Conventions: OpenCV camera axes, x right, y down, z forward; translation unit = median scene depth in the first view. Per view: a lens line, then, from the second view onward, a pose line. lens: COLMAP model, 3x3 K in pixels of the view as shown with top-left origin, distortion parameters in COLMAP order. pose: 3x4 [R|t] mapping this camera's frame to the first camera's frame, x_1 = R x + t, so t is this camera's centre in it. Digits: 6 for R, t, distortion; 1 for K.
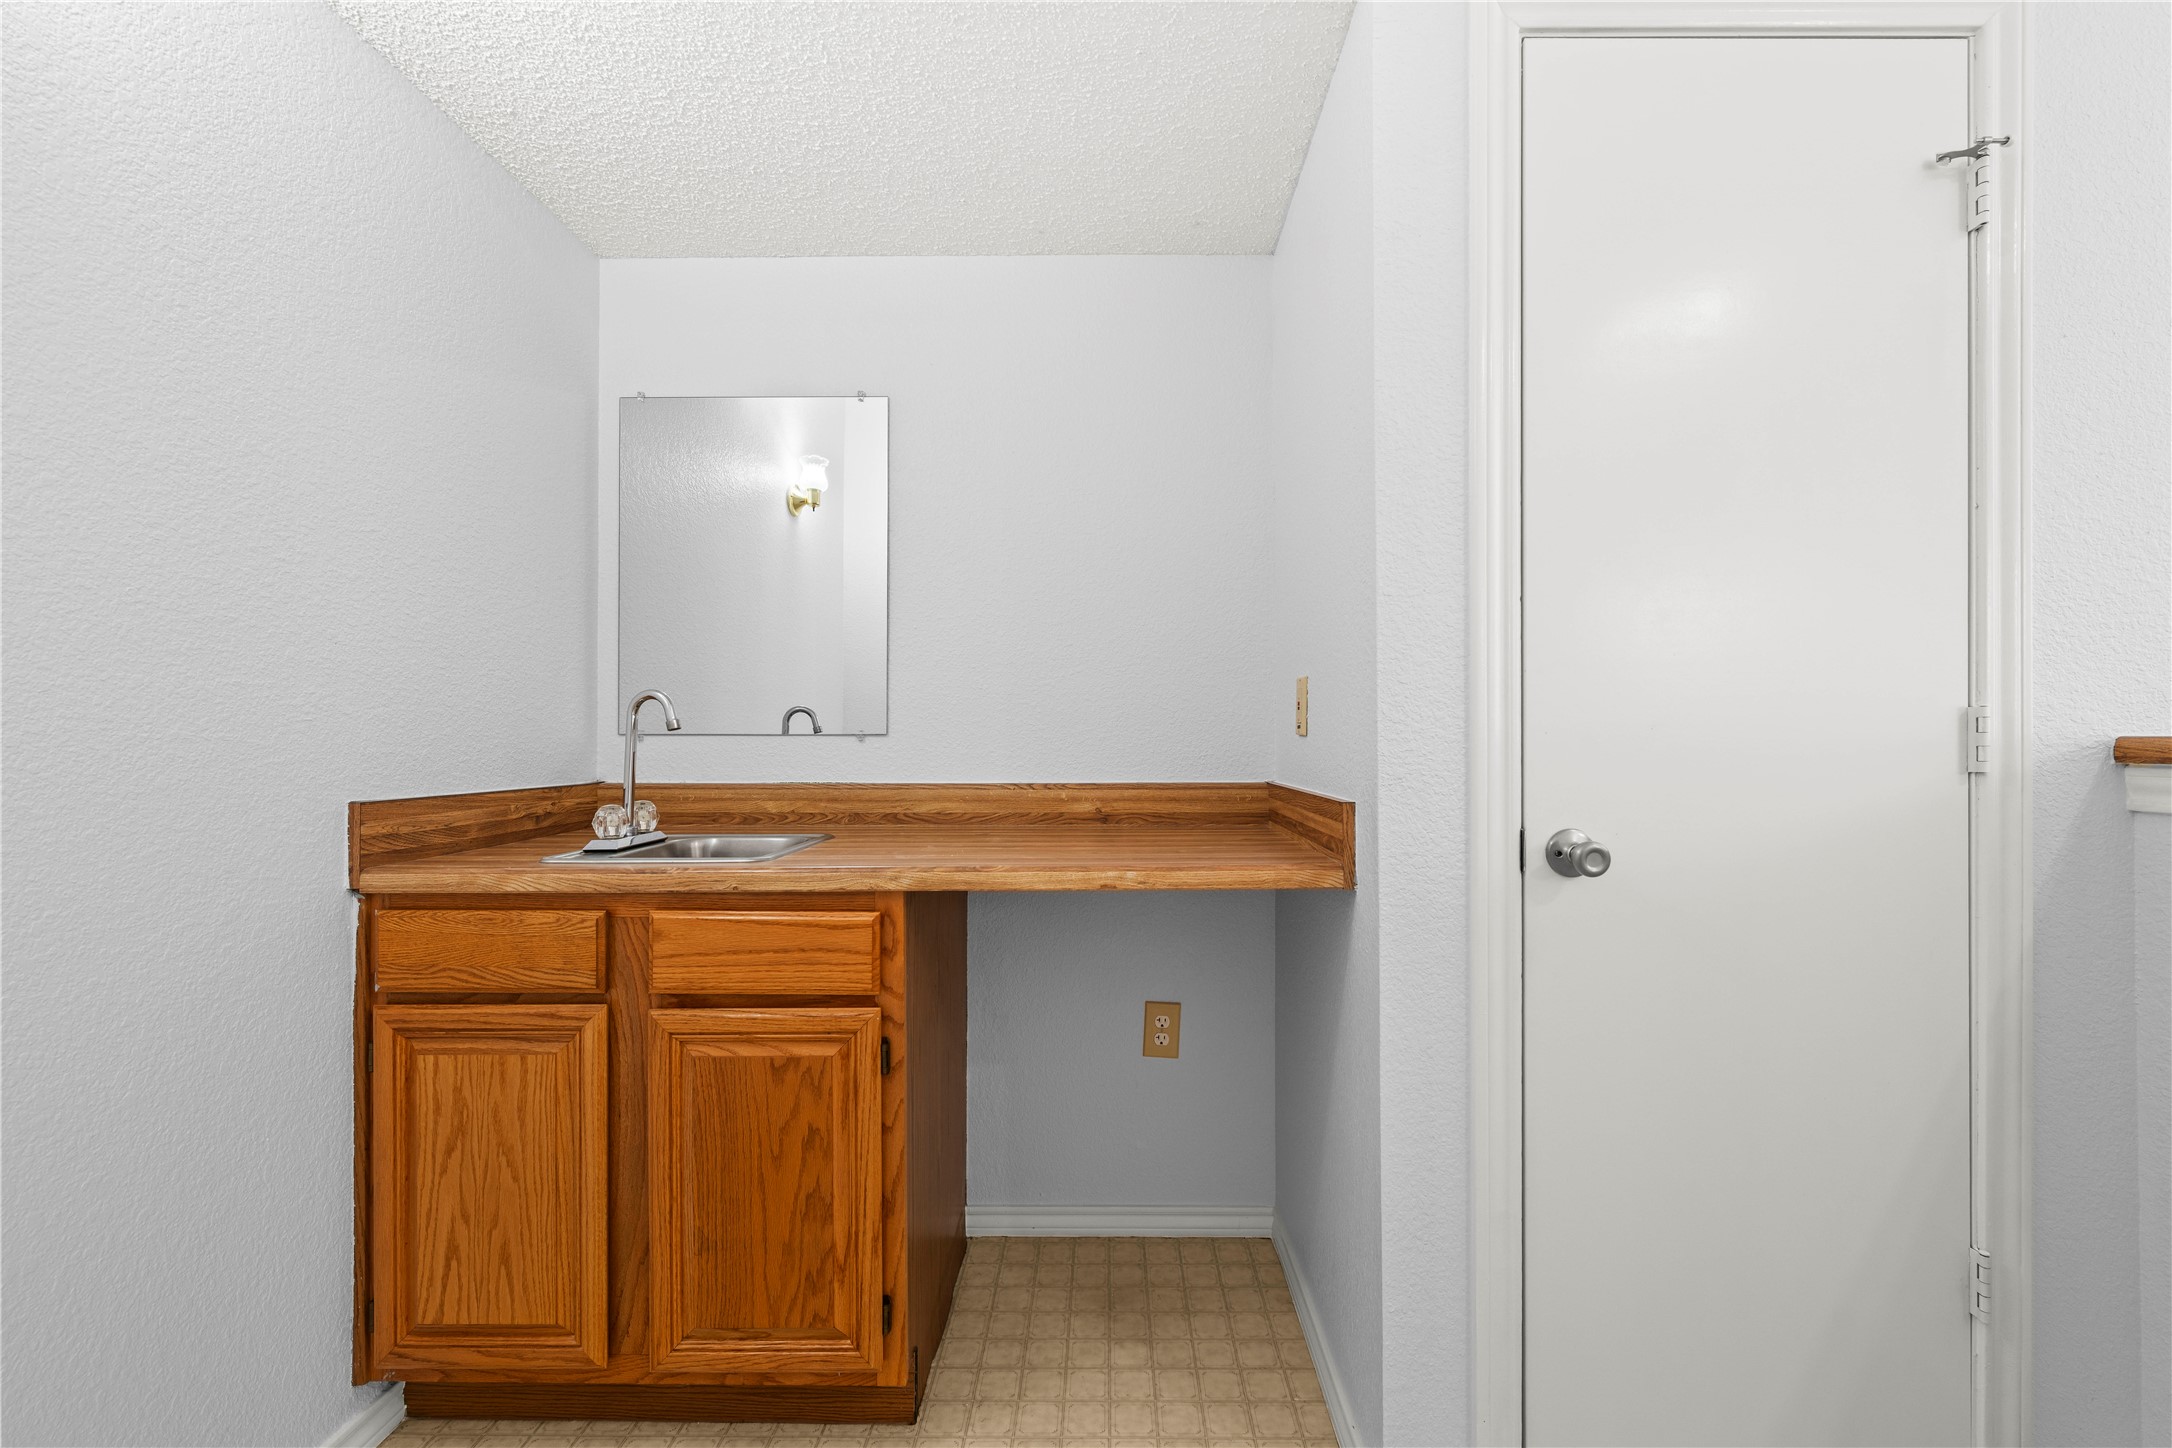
lens RADIAL K [[865.8, 0, 1099.5], [0, 865.8, 738.3], [0, 0, 1]] dist [-0.000263, -0.000414]
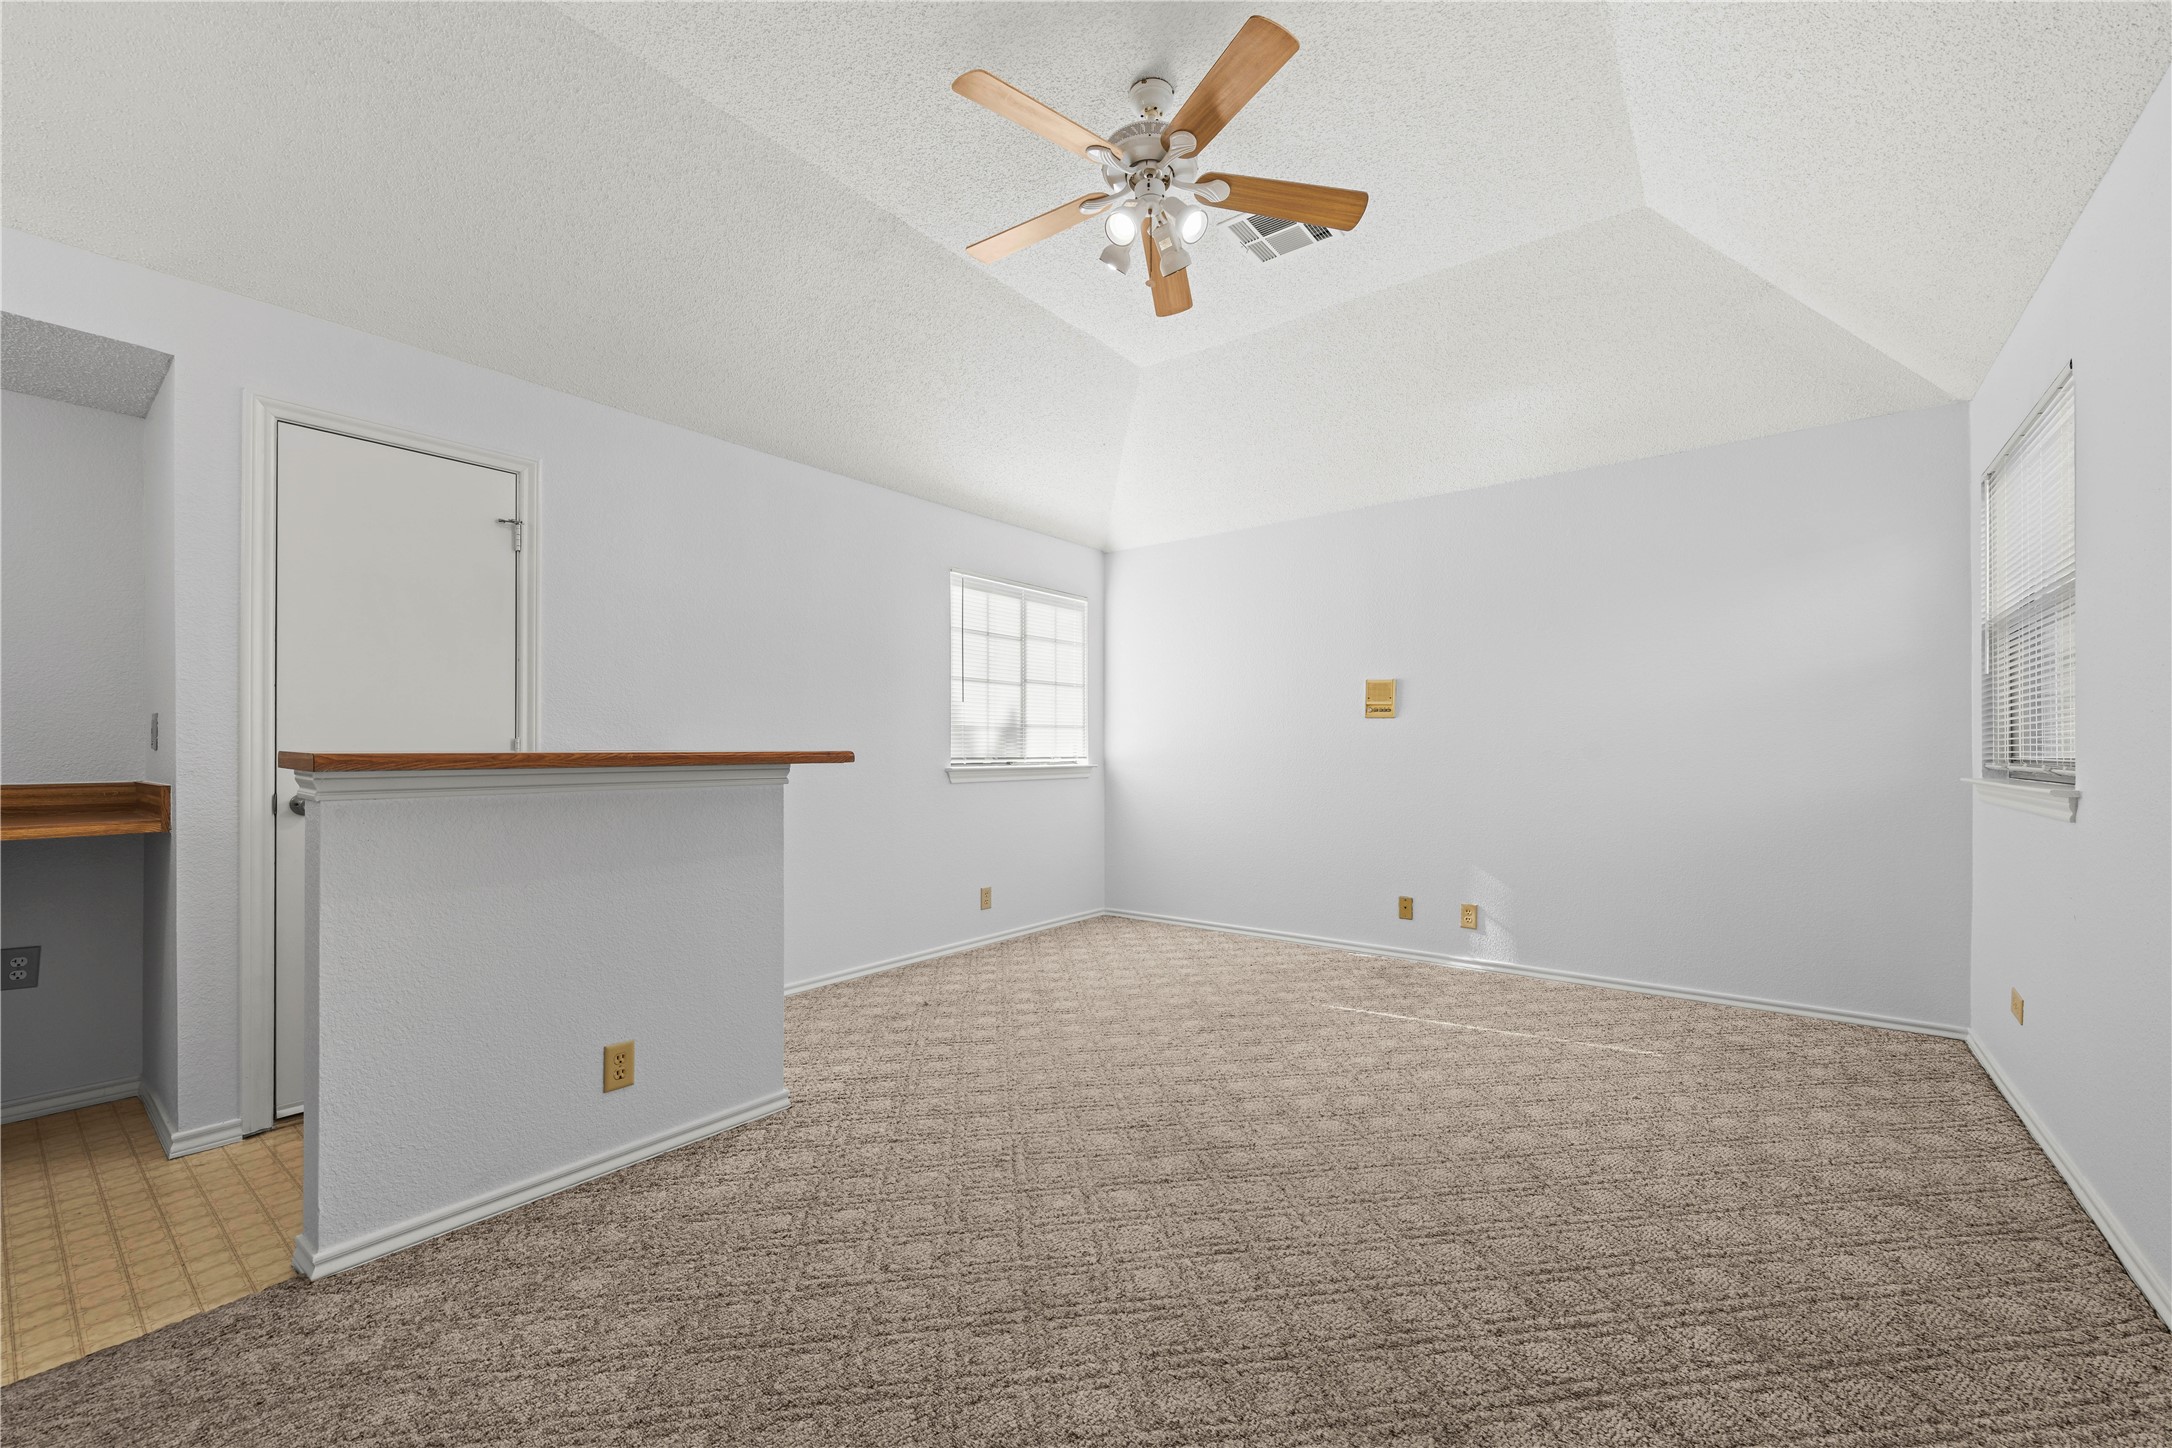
lens RADIAL K [[865.8, 0, 1099.5], [0, 865.8, 738.3], [0, 0, 1]] dist [-0.000263, -0.000414]
pose [[0.596571, 0.005992, 0.802538, -0.006838], [0.003882, 0.999939, -0.010351, -0.000795], [-0.802551, 0.009291, 0.596511, -1.350305]]
